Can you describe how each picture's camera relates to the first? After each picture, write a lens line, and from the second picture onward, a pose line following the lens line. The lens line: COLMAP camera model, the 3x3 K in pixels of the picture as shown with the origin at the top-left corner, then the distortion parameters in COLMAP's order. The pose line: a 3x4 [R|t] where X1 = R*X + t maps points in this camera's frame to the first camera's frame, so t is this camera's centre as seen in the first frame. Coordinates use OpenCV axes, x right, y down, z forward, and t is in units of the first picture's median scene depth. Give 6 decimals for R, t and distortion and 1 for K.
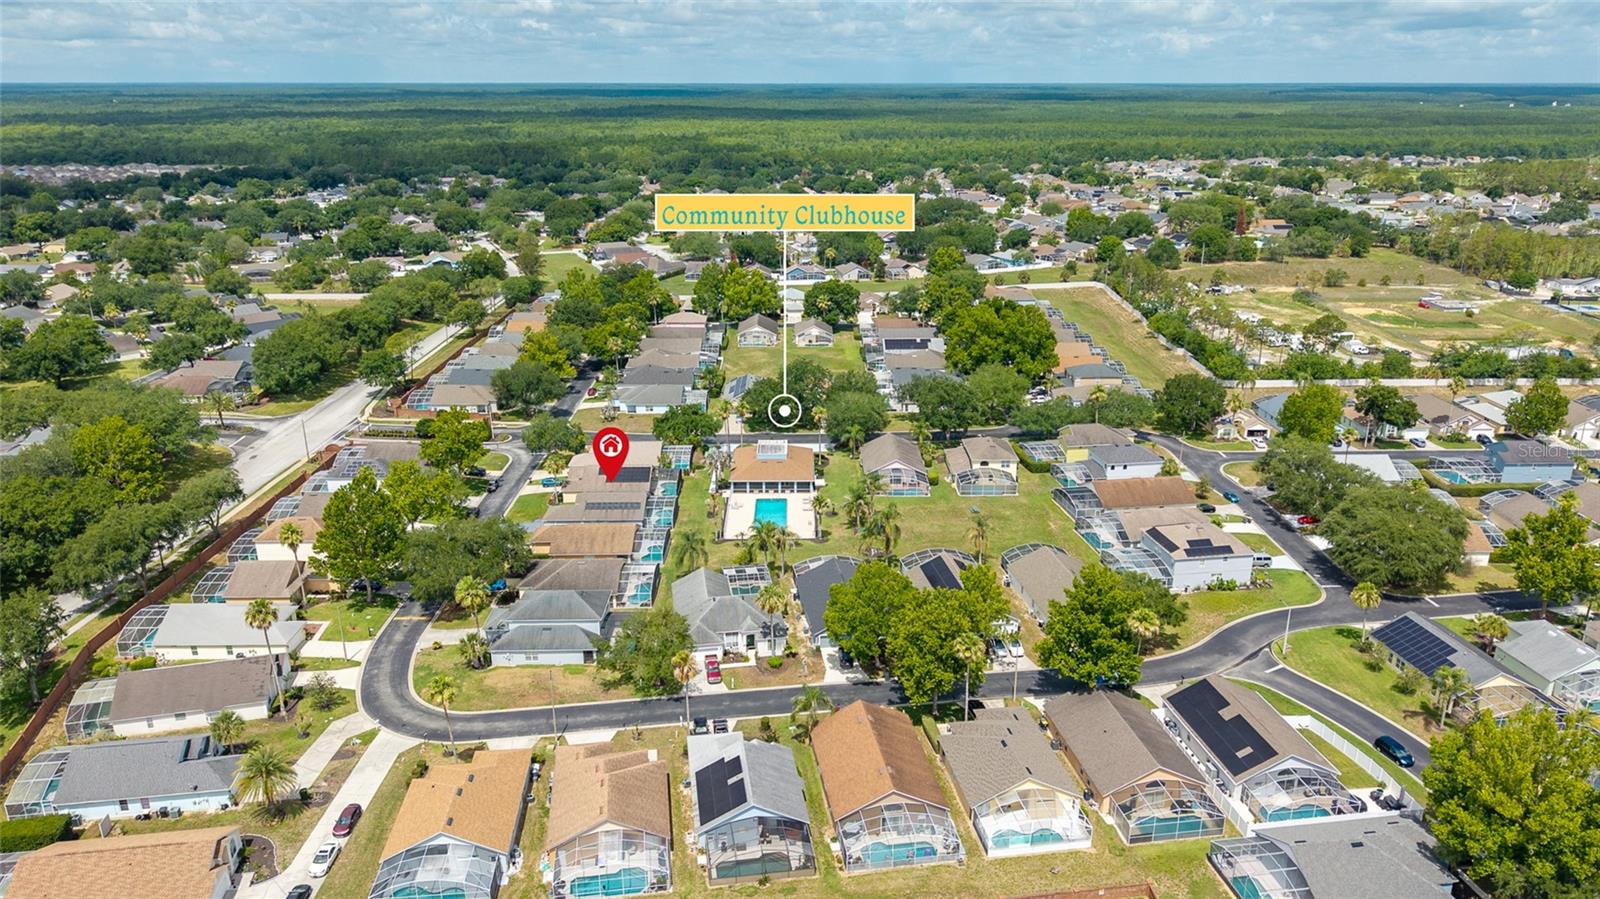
lens RADIAL K [[1114.8, 0, 800.0], [0, 1114.8, 449.5], [0, 0, 1]] dist [-0.004222, -0.000982]
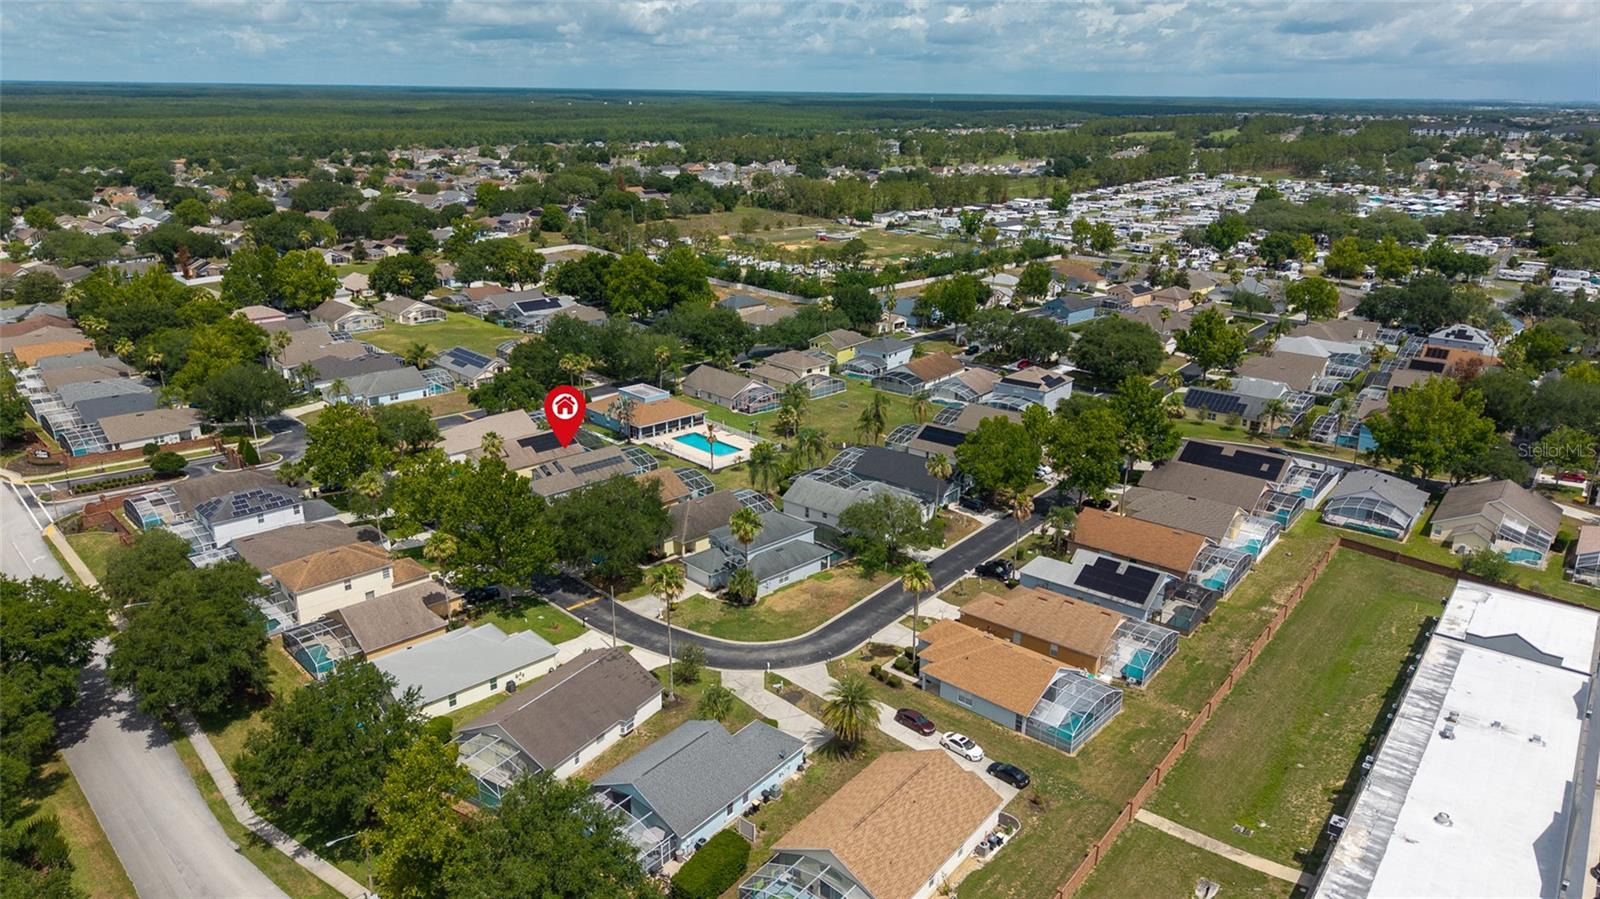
lens RADIAL K [[1065.7, 0, 800.0], [0, 1065.7, 449.5], [0, 0, 1]] dist [0.019024, -0.003322]
pose [[0.725090, -0.210499, 0.655695, -0.746449], [0.204343, 0.975022, 0.087044, -0.007622], [-0.657639, 0.070872, 0.749992, 0.231712]]
